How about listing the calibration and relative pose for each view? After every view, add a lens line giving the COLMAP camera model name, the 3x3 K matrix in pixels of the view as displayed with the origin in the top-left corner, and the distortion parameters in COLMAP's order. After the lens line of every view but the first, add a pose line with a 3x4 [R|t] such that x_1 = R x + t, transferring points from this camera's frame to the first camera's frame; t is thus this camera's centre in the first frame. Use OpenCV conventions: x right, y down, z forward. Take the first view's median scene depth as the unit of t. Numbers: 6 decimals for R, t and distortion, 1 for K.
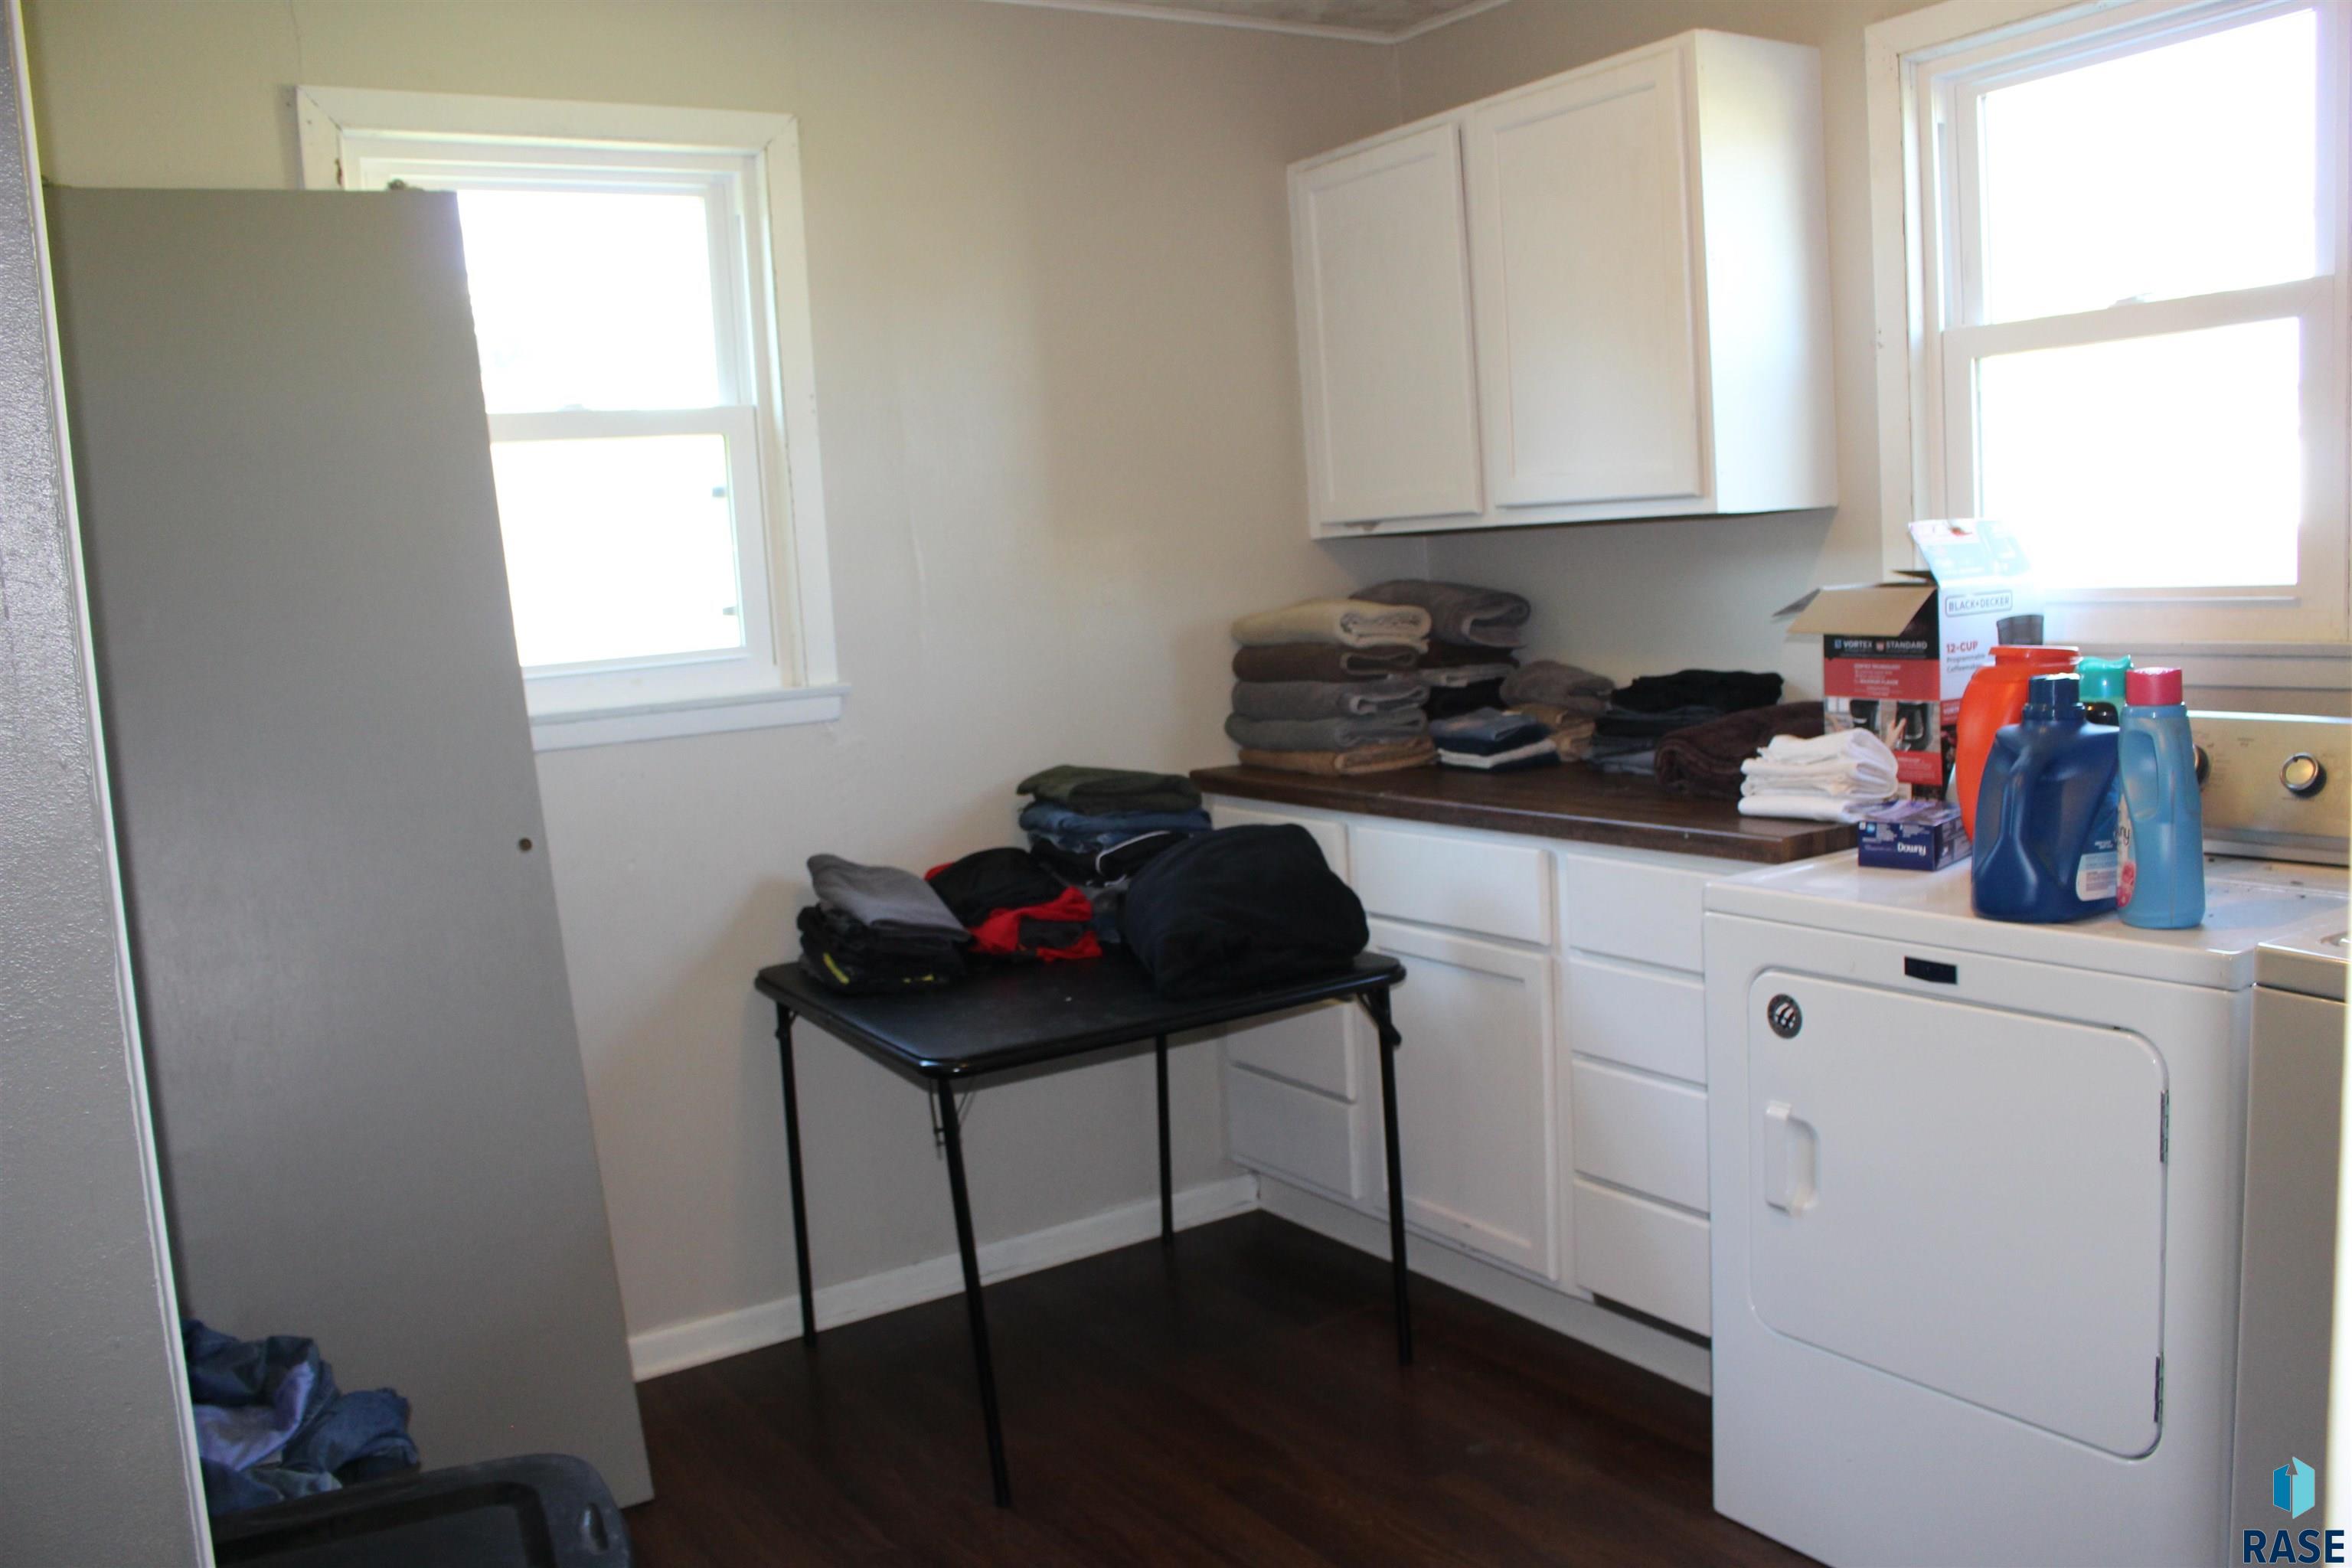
lens RADIAL K [[1933.4, 0, 1178.2], [0, 1933.4, 791.5], [0, 0, 1]] dist [-0.161862, 0.124877]
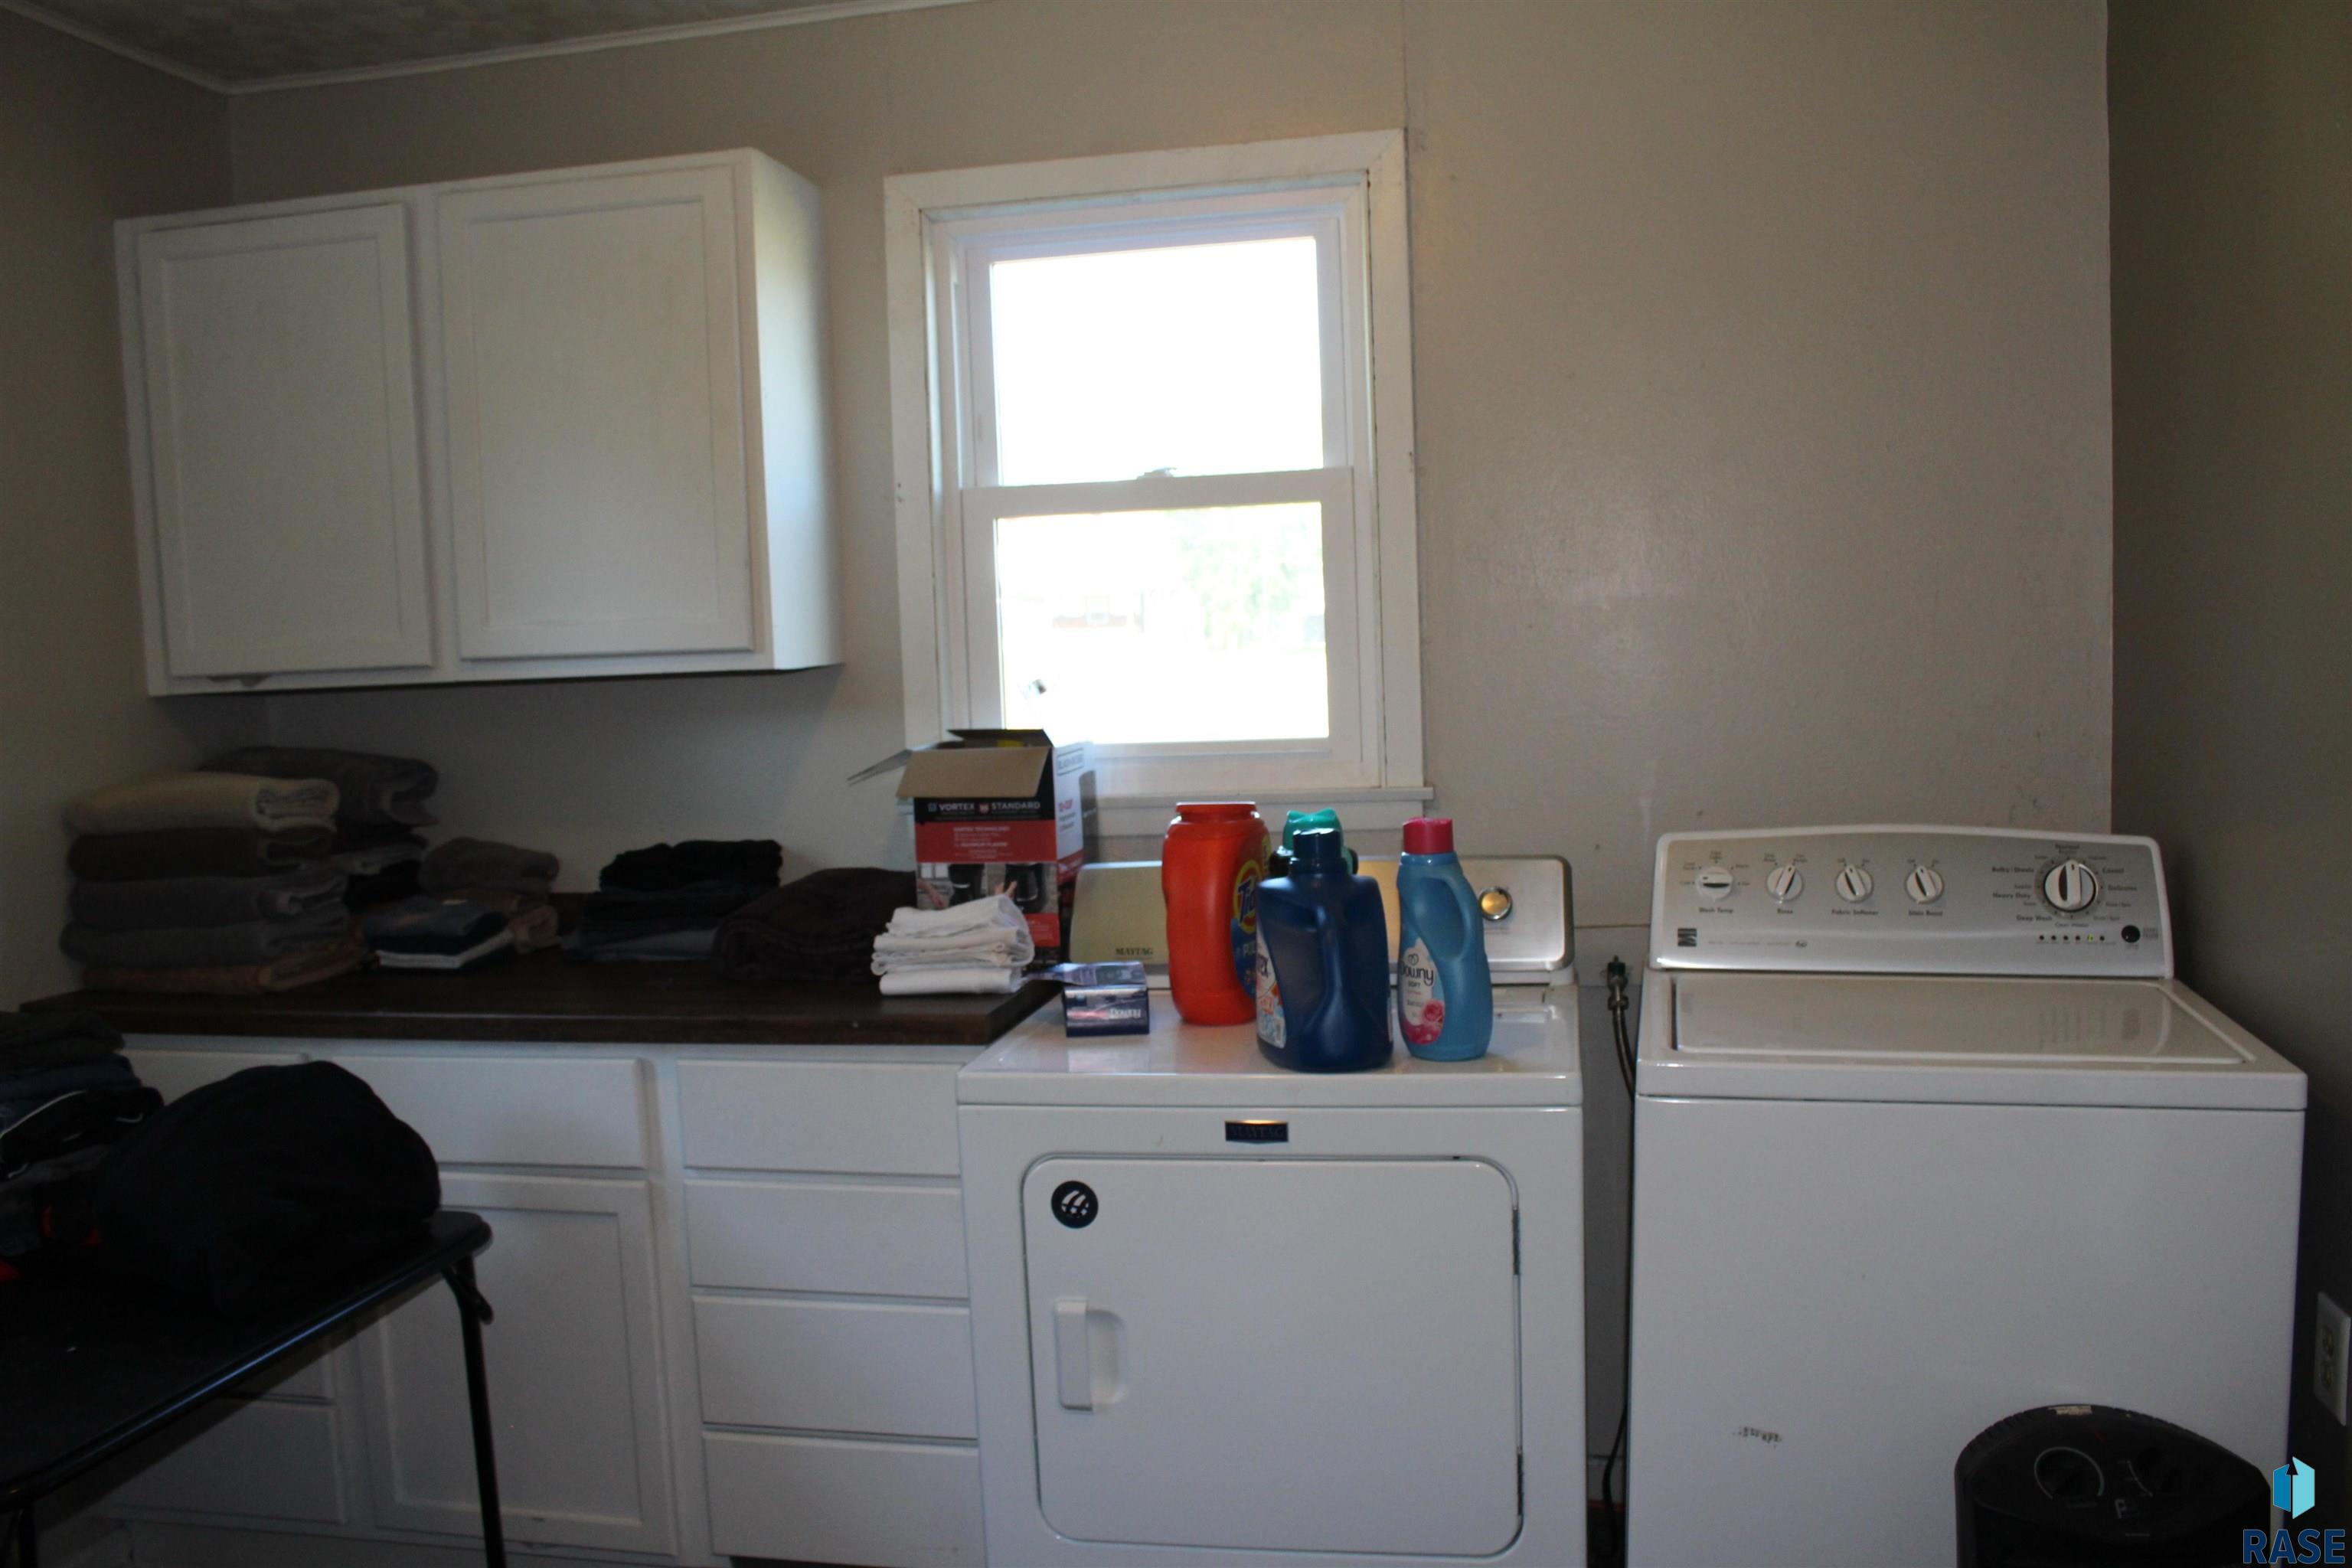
lens RADIAL K [[1933.4, 0, 1178.2], [0, 1933.4, 791.5], [0, 0, 1]] dist [-0.161862, 0.124877]
pose [[0.683113, -0.023974, 0.729919, -0.259418], [0.083337, 0.995491, -0.045296, -0.029375], [-0.725542, 0.091772, 0.682031, 0.231924]]
